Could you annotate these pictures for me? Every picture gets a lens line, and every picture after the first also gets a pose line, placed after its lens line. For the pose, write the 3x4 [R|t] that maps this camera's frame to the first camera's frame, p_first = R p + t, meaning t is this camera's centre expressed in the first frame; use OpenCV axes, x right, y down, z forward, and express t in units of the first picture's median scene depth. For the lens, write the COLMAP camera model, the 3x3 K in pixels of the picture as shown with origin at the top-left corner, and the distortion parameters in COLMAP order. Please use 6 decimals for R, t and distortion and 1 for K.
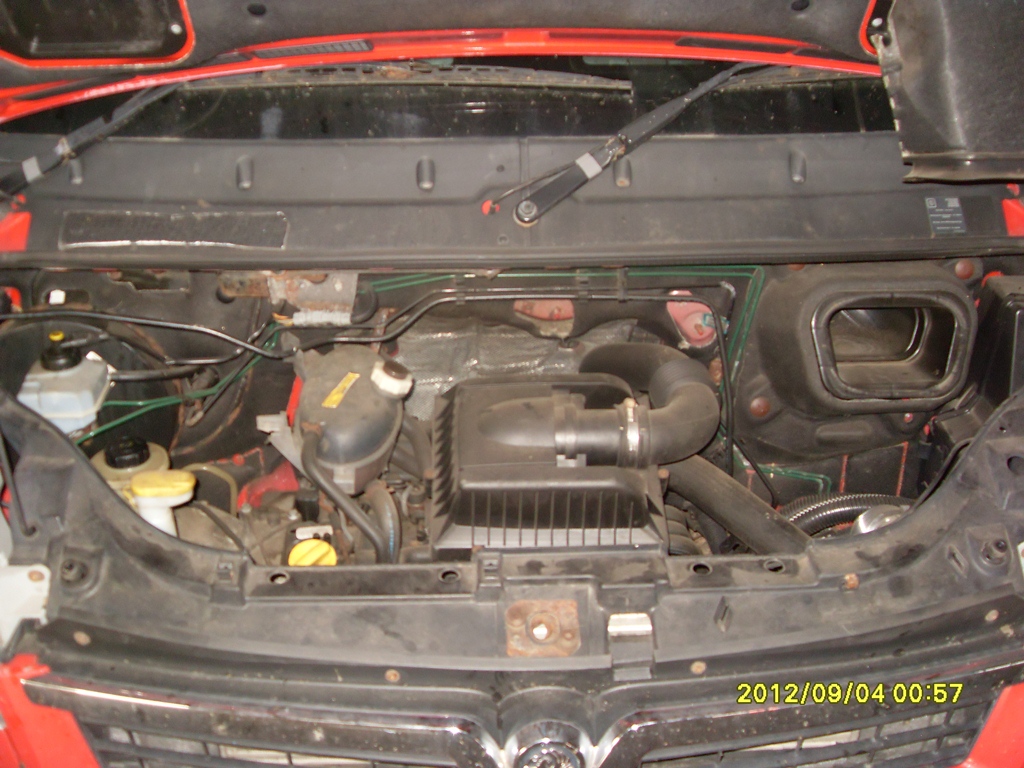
lens RADIAL K [[1140.9, 0, 508.8], [0, 1140.9, 380.7], [0, 0, 1]] dist [-0.130082, 0.000000]
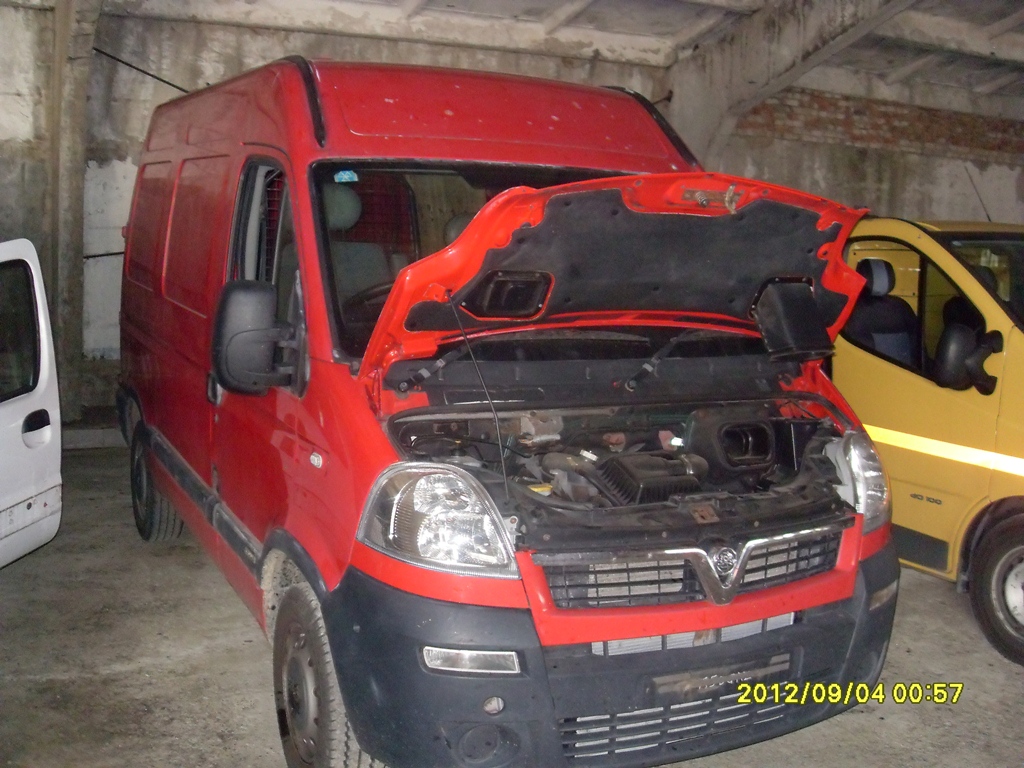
lens RADIAL K [[1140.9, 0, 507.7], [0, 1140.9, 382.7], [0, 0, 1]] dist [-0.130082, 0.000000]
pose [[0.900818, -0.016478, 0.433883, -1.263613], [0.166366, 0.936116, -0.309853, 0.553753], [-0.401059, 0.351305, 0.846012, -0.968513]]
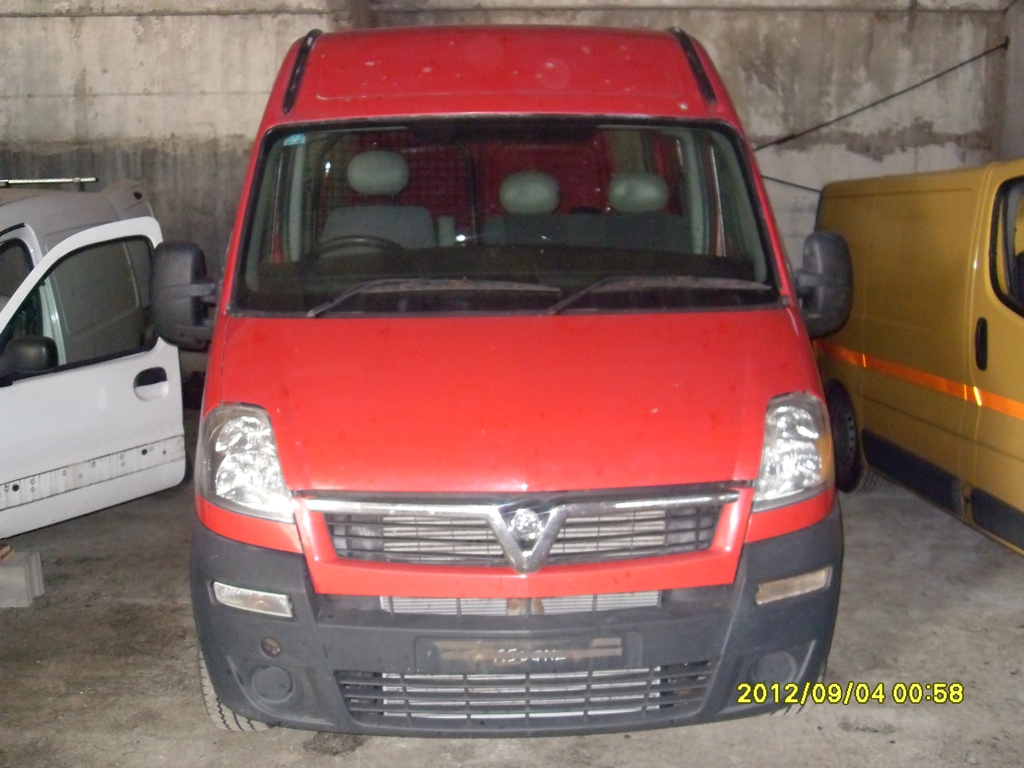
lens RADIAL K [[1140.9, 0, 509.6], [0, 1140.9, 377.8], [0, 0, 1]] dist [-0.130082, 0.000000]
pose [[0.999800, -0.005511, 0.019226, -0.038706], [0.011776, 0.939195, -0.343183, 0.709830], [-0.016166, 0.343340, 0.939072, -1.137091]]
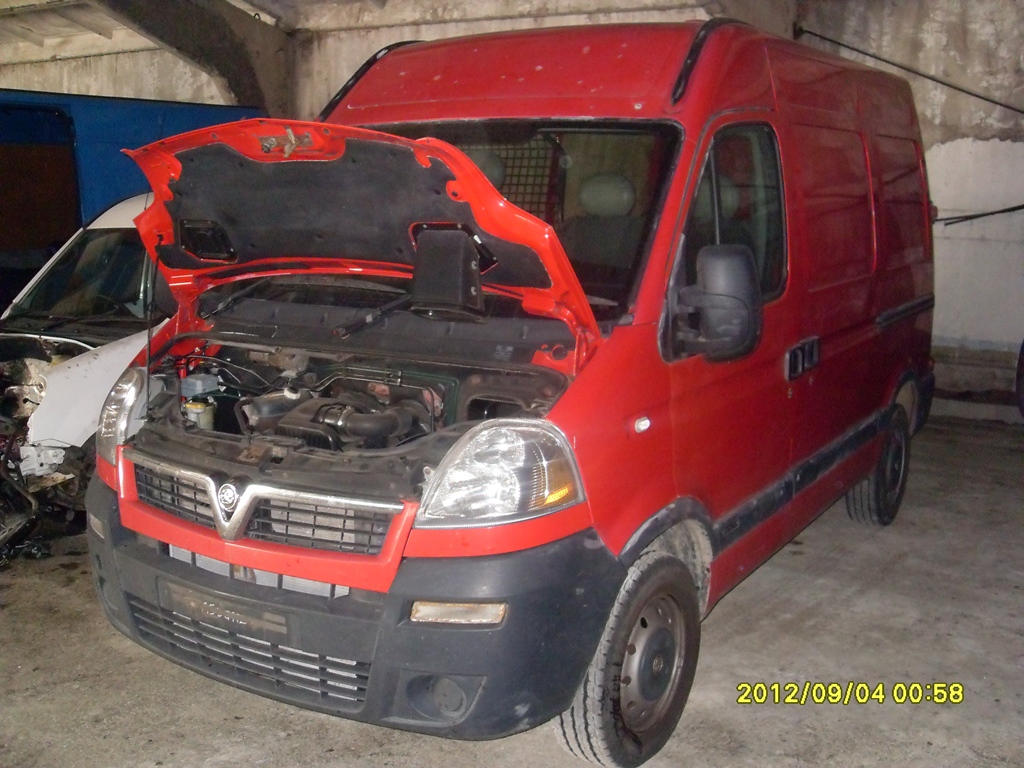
lens RADIAL K [[1140.9, 0, 520.8], [0, 1140.9, 358.2], [0, 0, 1]] dist [-0.130082, 0.000000]
pose [[0.836766, 0.093776, -0.539470, 1.651330], [-0.274459, 0.924354, -0.265030, 0.448787], [0.473808, 0.369831, 0.799206, -0.782589]]
